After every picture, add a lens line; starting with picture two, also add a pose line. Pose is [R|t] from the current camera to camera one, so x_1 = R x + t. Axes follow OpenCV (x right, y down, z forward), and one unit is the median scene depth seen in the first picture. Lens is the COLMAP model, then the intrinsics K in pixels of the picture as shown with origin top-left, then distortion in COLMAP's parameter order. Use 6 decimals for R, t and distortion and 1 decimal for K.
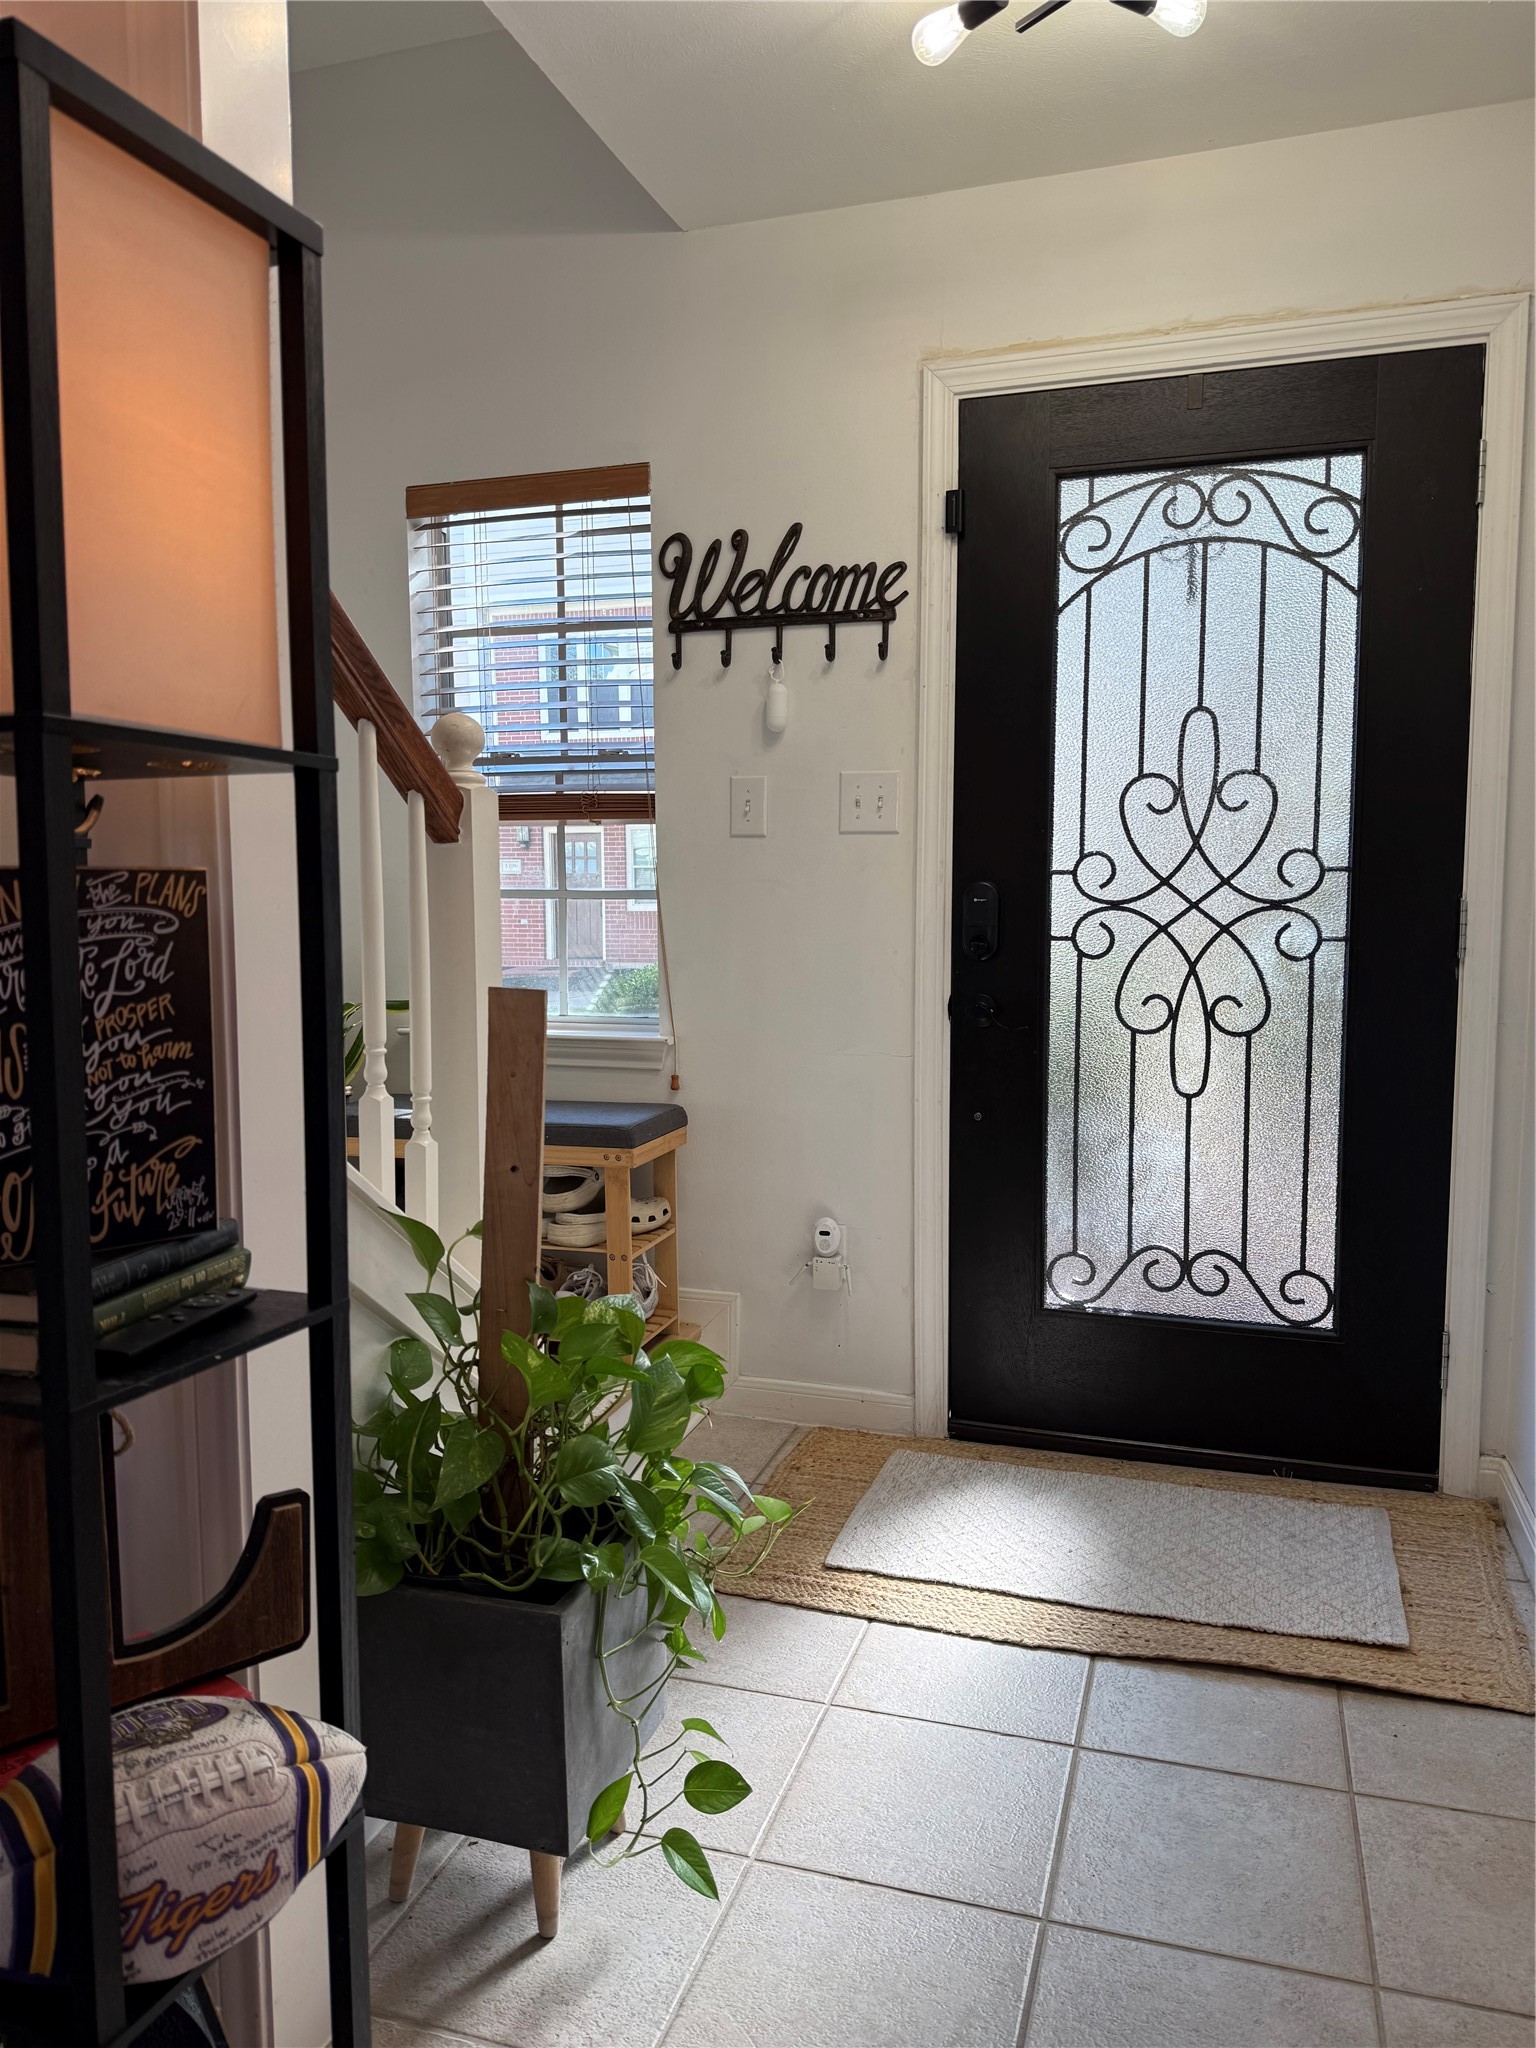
lens RADIAL K [[1448.0, 0, 773.7], [0, 1448.0, 1028.1], [0, 0, 1]] dist [0.058297, -0.079581]
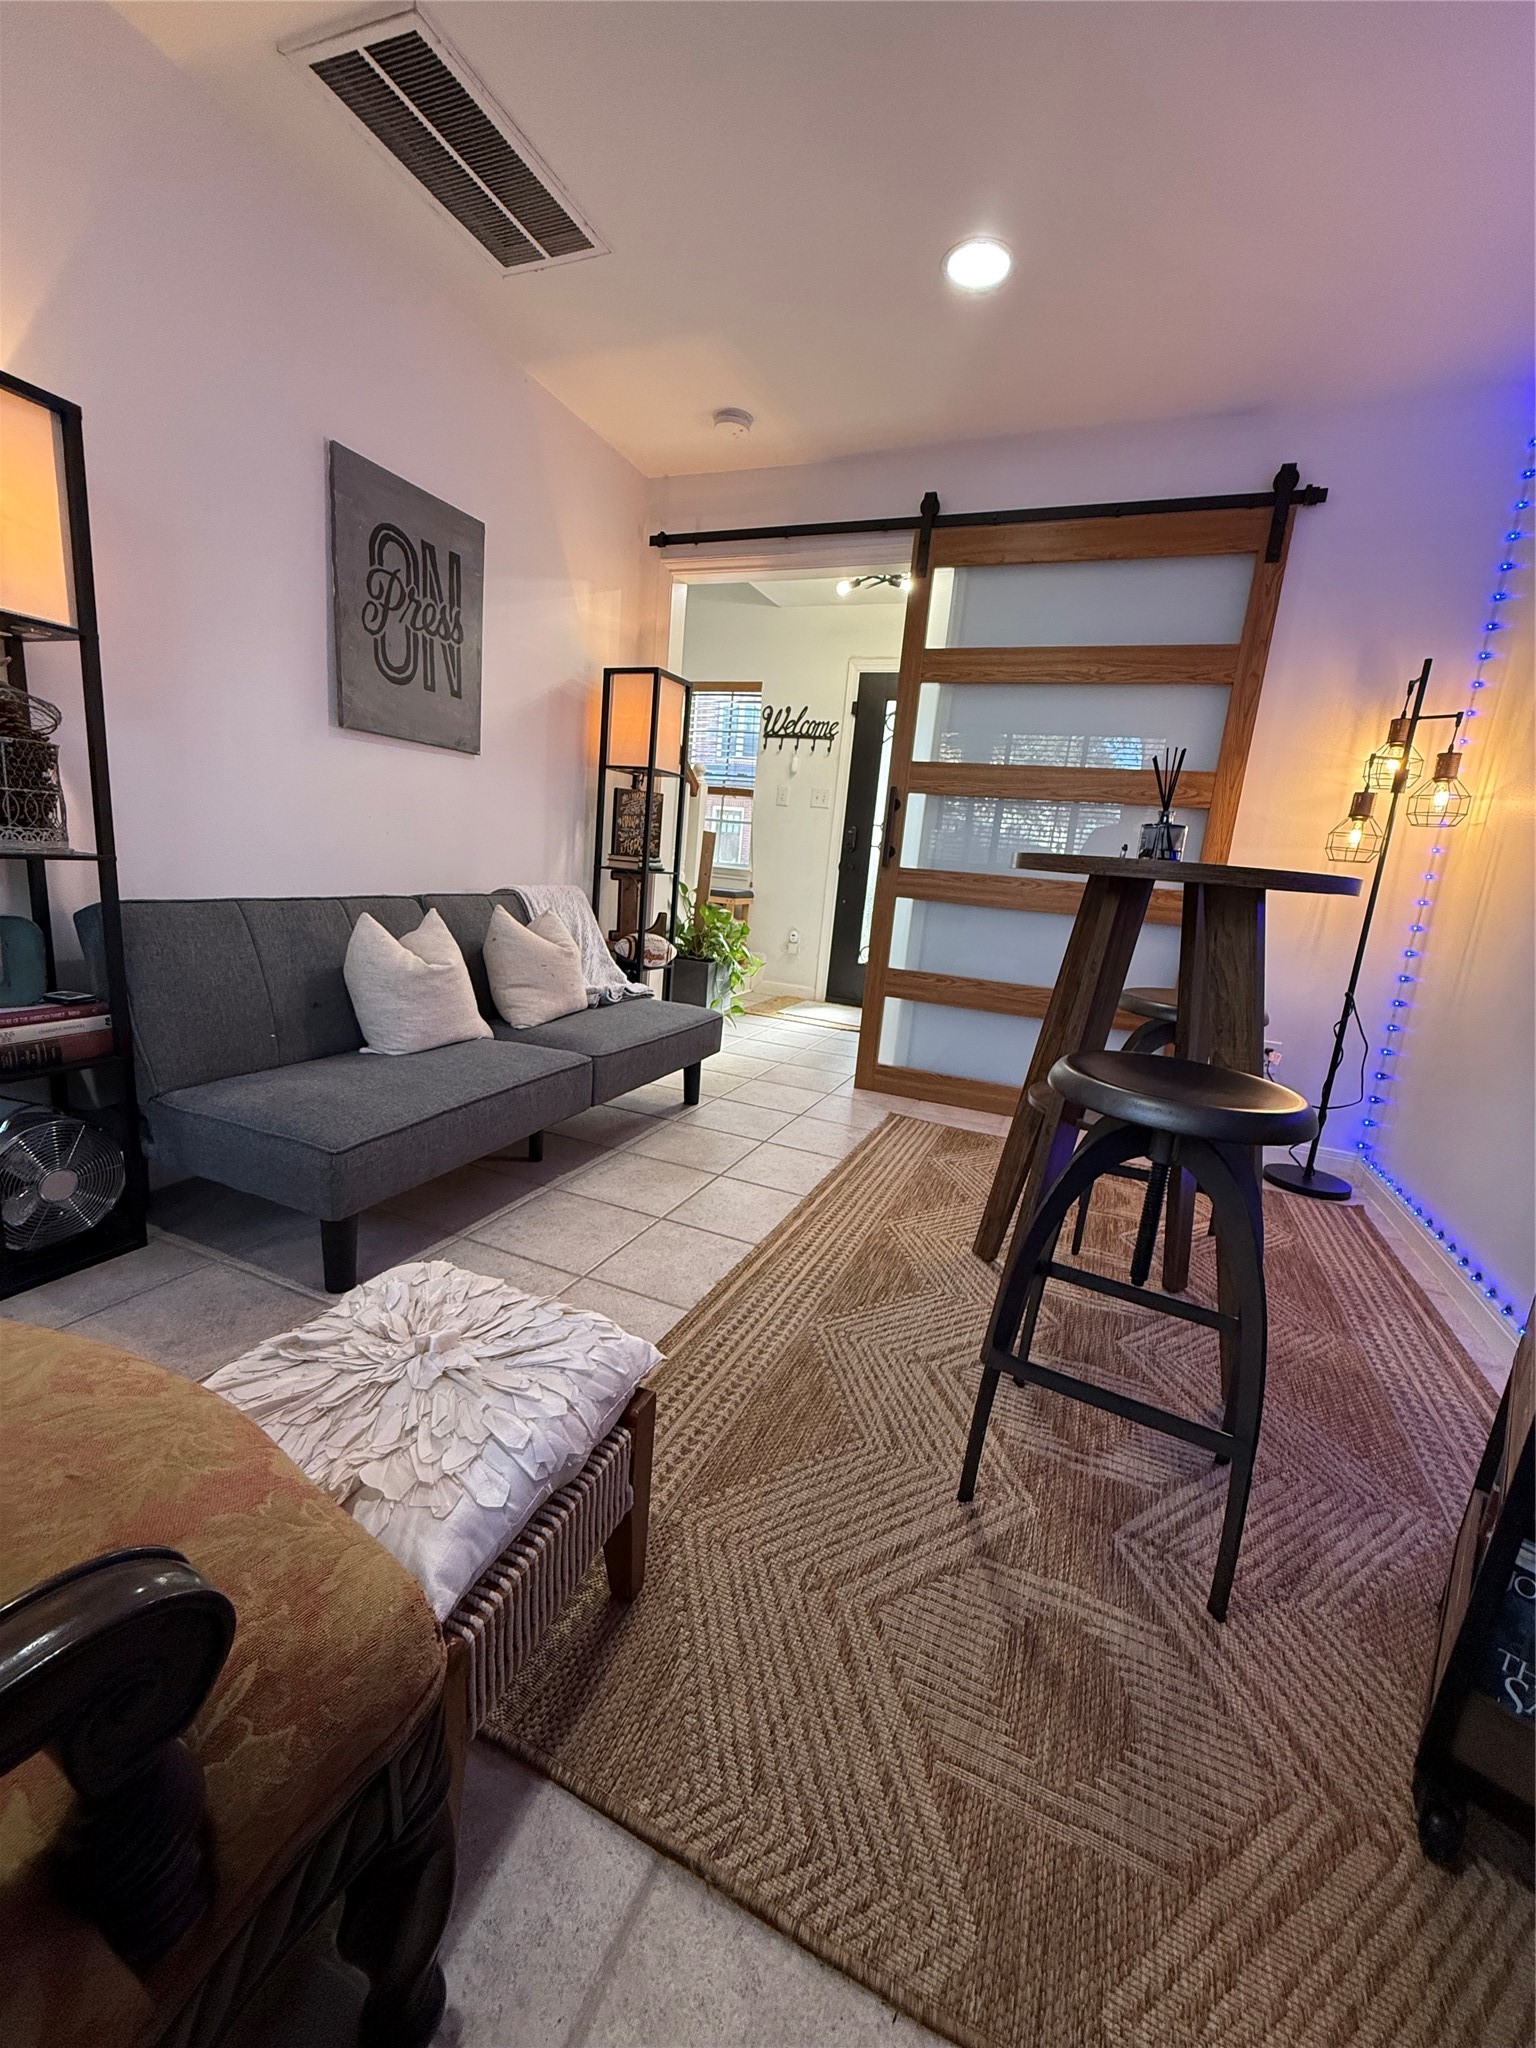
lens RADIAL K [[822.9, 0, 762.8], [0, 822.9, 1014.9], [0, 0, 1]] dist [-0.004212, 0.000875]
pose [[0.991601, 0.107403, -0.072055, 0.123819], [-0.099618, 0.989565, 0.104103, 0.140909], [0.082484, -0.096050, 0.991953, -0.850683]]
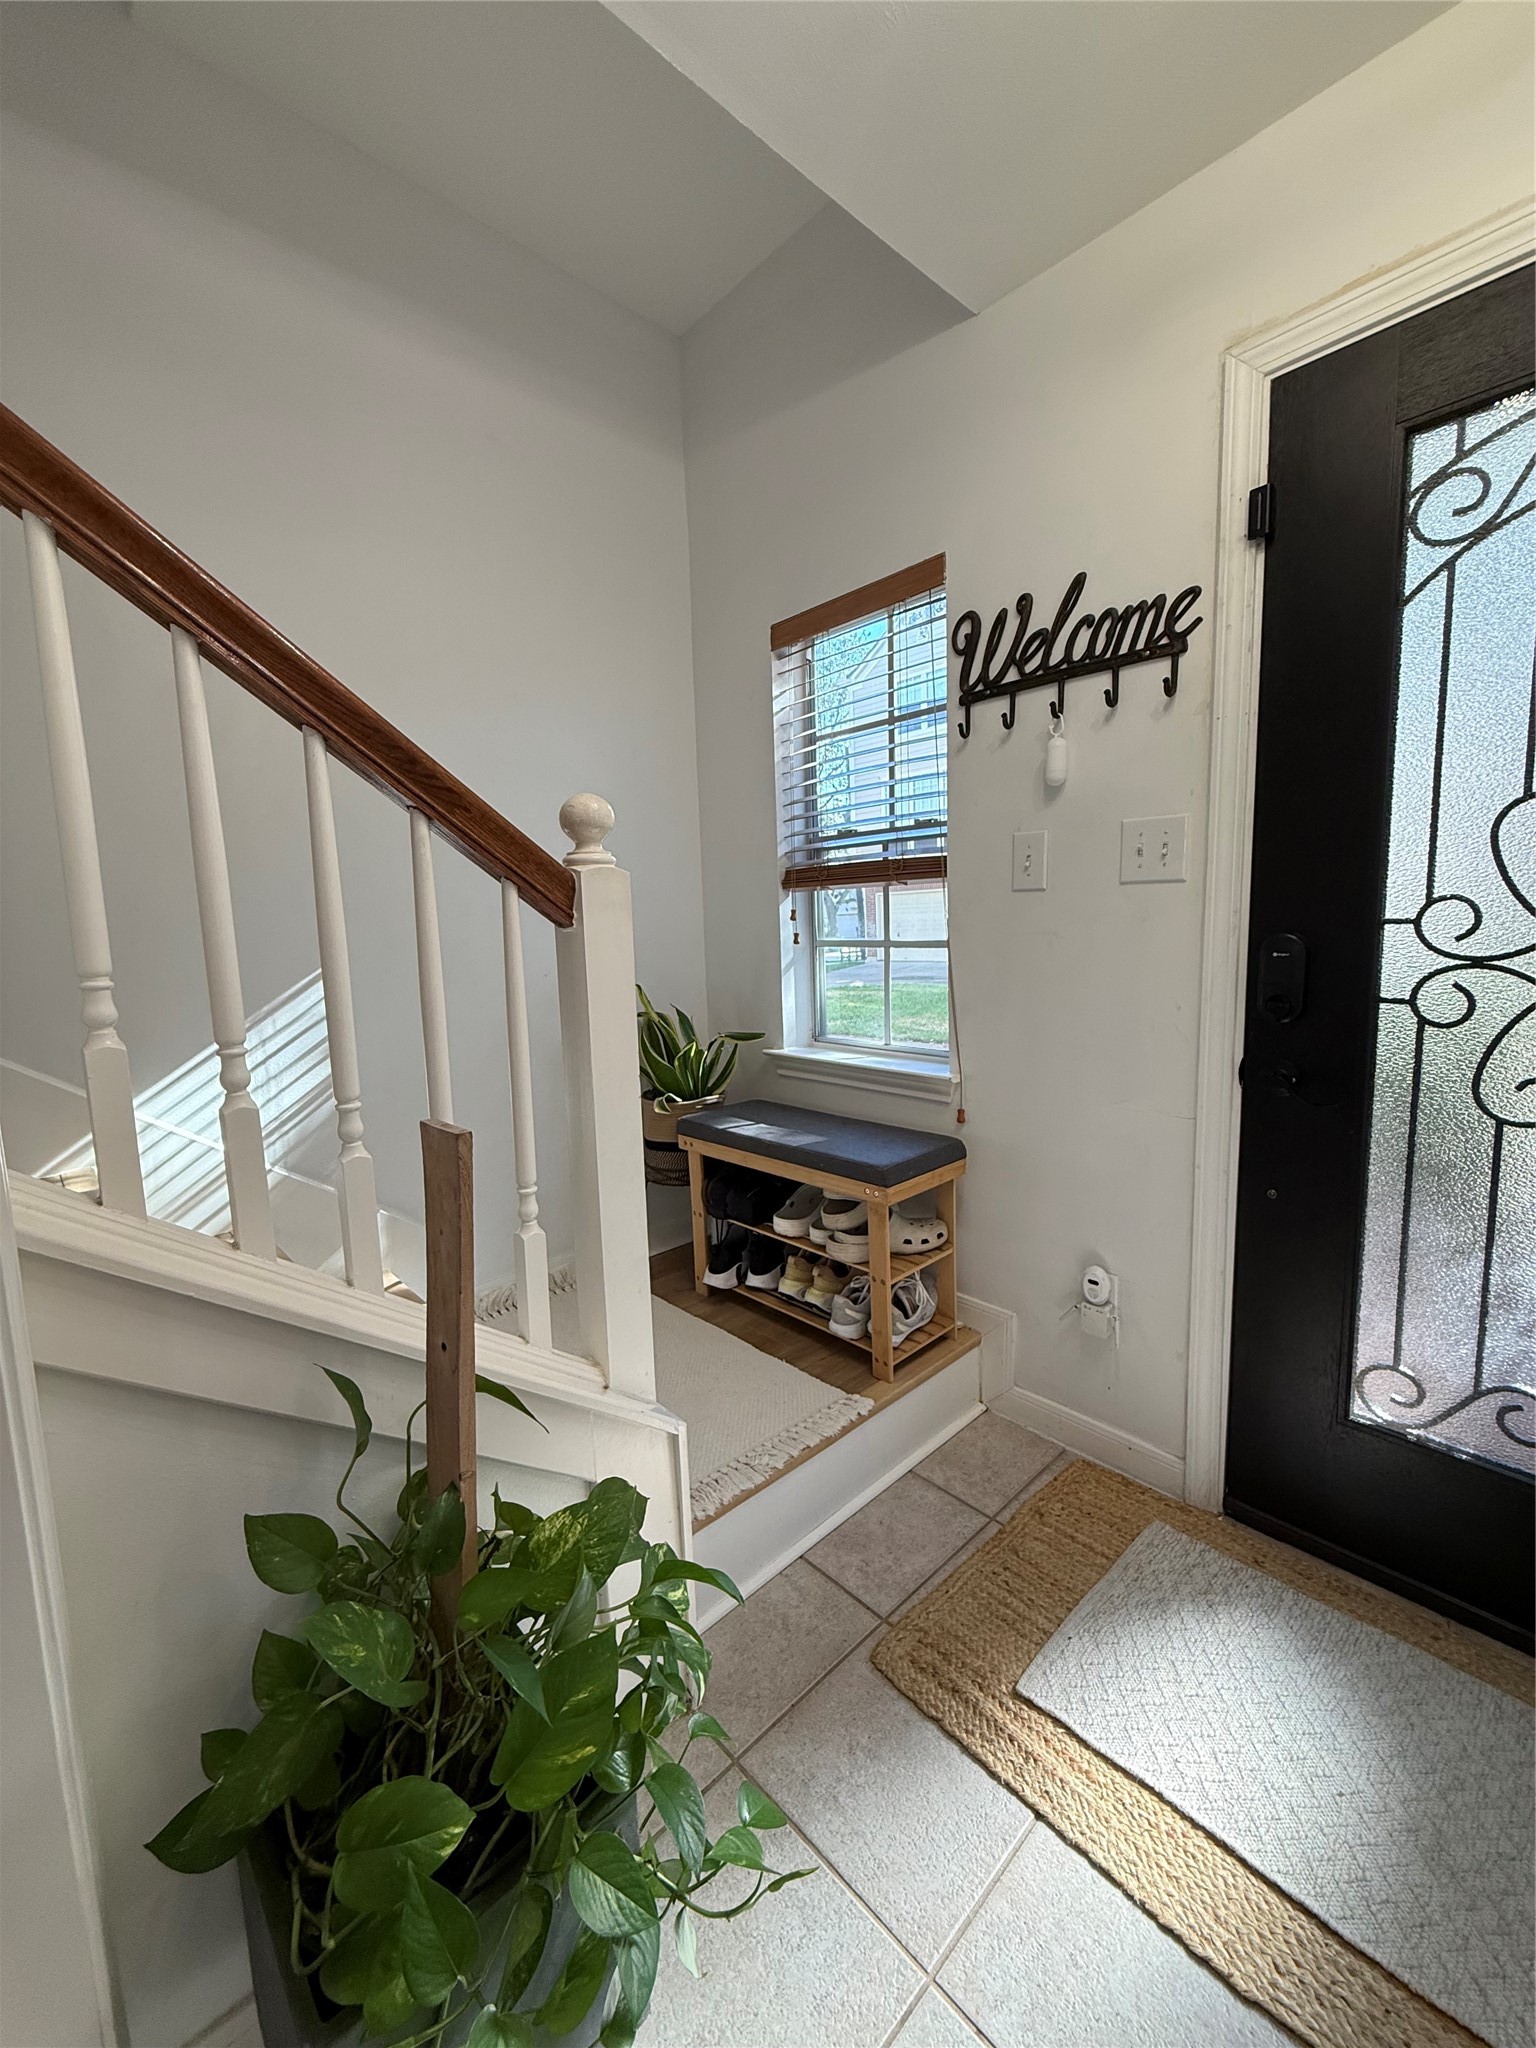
lens RADIAL K [[822.9, 0, 758.6], [0, 822.9, 1022.4], [0, 0, 1]] dist [-0.004212, 0.000875]
pose [[0.867753, 0.037060, -0.495613, 0.116102], [-0.017429, 0.998872, 0.044175, -0.064292], [0.496691, -0.029694, 0.867419, 0.408548]]
